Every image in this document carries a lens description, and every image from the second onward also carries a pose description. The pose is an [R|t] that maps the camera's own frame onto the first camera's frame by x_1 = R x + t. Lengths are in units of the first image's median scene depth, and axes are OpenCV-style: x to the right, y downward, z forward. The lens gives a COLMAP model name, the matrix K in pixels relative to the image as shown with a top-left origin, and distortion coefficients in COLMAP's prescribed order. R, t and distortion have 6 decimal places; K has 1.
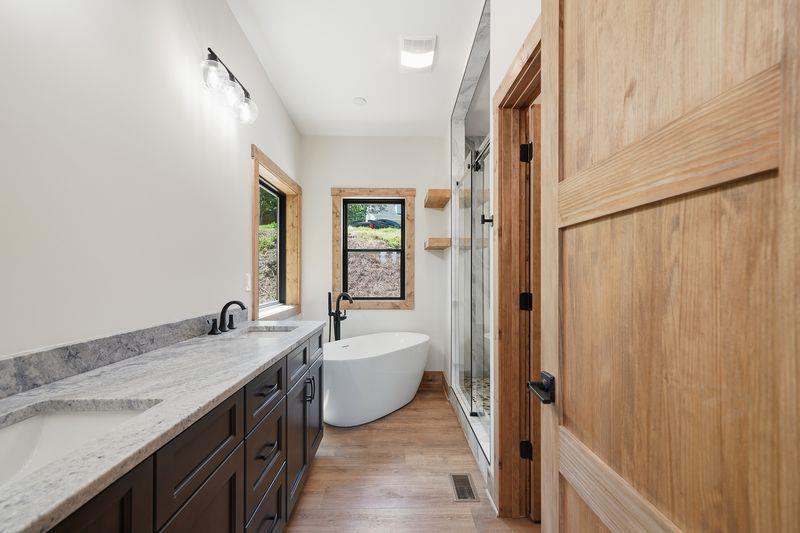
lens RADIAL K [[367.3, 0, 401.3], [0, 367.3, 269.6], [0, 0, 1]] dist [-0.000080, 0.000657]
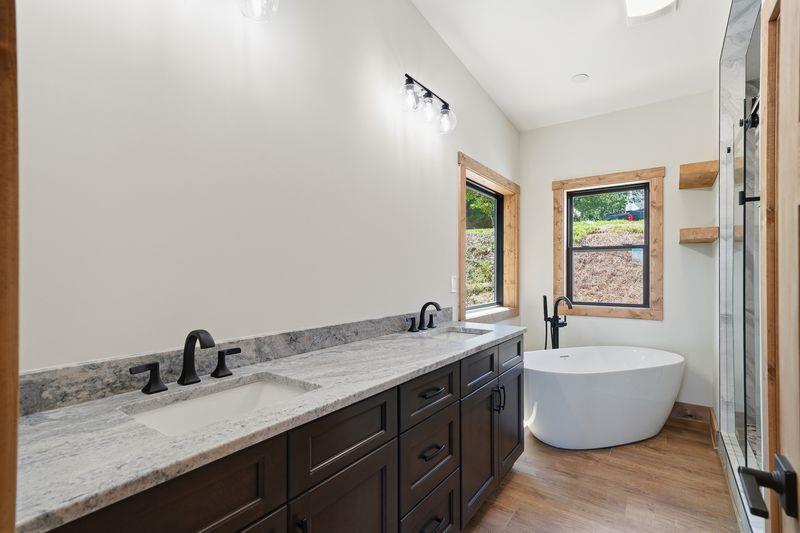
lens RADIAL K [[367.3, 0, 401.3], [0, 367.3, 269.6], [0, 0, 1]] dist [-0.000080, 0.000657]
pose [[0.808260, -0.007169, -0.588782, 0.080959], [0.007178, 0.999972, -0.002321, -0.005587], [0.588782, -0.002350, 0.808288, 0.062128]]
